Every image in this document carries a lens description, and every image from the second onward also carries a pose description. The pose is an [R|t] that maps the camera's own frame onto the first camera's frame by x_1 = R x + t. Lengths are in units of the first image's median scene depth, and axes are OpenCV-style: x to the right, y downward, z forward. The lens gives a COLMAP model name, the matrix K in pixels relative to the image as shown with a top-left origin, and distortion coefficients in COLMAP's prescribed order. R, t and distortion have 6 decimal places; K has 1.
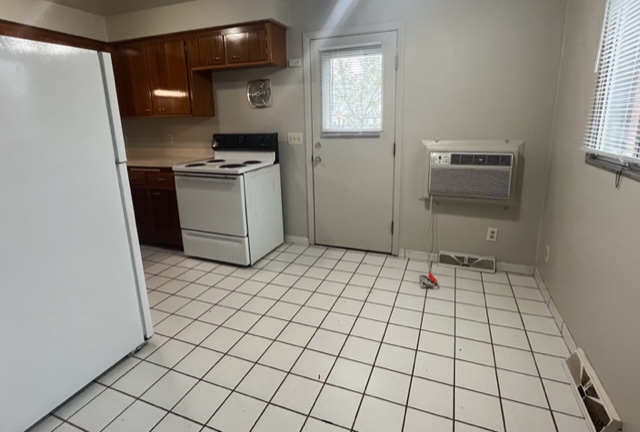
lens RADIAL K [[329.3, 0, 332.4], [0, 329.3, 189.2], [0, 0, 1]] dist [0.011345, -0.001165]
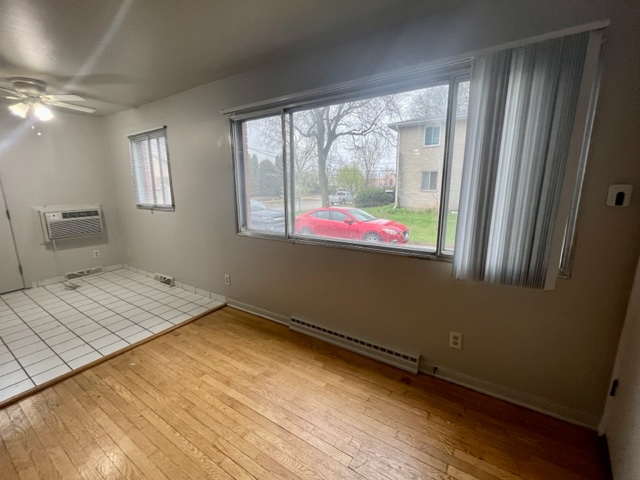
lens RADIAL K [[278.0, 0, 316.5], [0, 278.0, 239.1], [0, 0, 1]] dist [0.006923, -0.000778]
pose [[0.225838, -0.182734, 0.956873, -0.643887], [0.210117, 0.968266, 0.135319, 0.092009], [-0.951235, 0.170496, 0.257066, -0.529676]]
